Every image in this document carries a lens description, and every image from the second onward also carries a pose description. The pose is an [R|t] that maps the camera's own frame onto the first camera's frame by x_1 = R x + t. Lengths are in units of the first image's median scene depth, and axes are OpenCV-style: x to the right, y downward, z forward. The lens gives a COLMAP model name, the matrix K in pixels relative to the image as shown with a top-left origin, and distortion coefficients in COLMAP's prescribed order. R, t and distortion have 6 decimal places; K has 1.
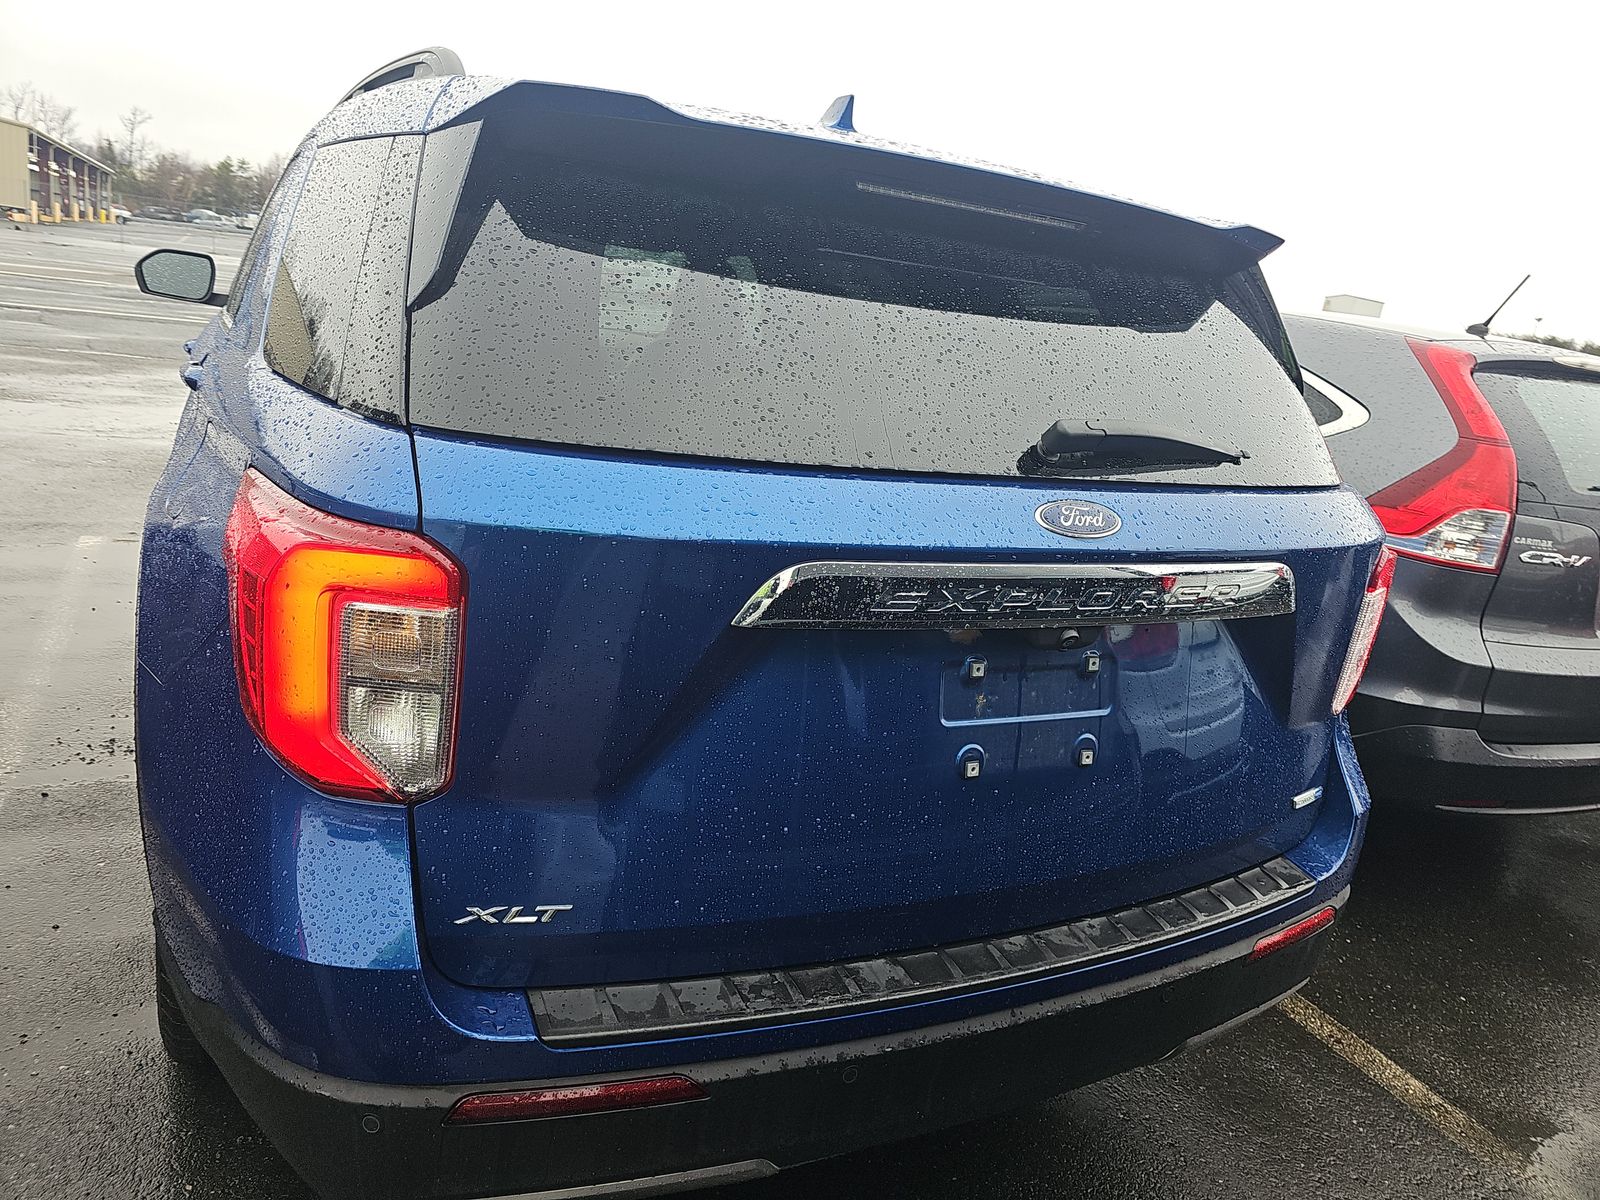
lens RADIAL K [[1093.3, 0, 801.3], [0, 1093.3, 578.9], [0, 0, 1]] dist [0.004825, -0.019942]
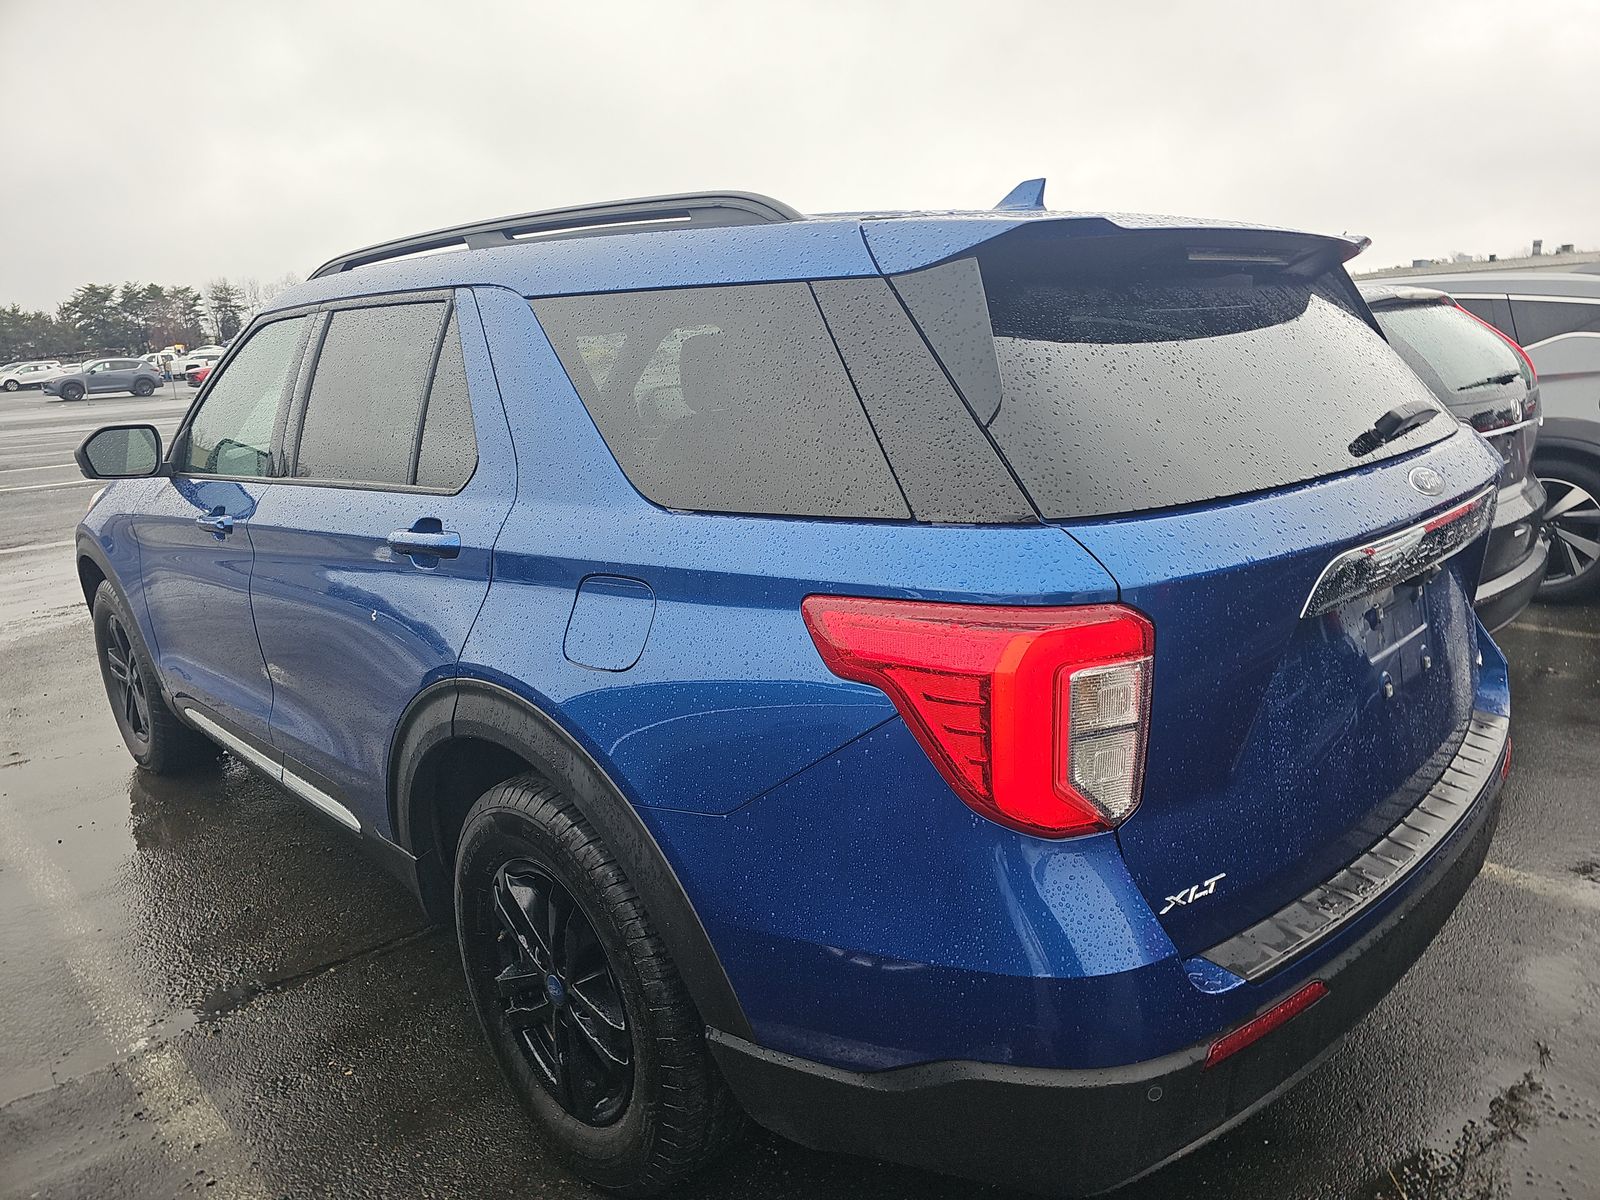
lens RADIAL K [[1093.3, 0, 801.3], [0, 1093.3, 578.9], [0, 0, 1]] dist [0.004825, -0.019942]
pose [[0.938863, -0.237806, 0.248968, -0.672146], [0.241843, 0.970204, 0.014712, -0.117422], [-0.245048, 0.046398, 0.968400, -0.066157]]
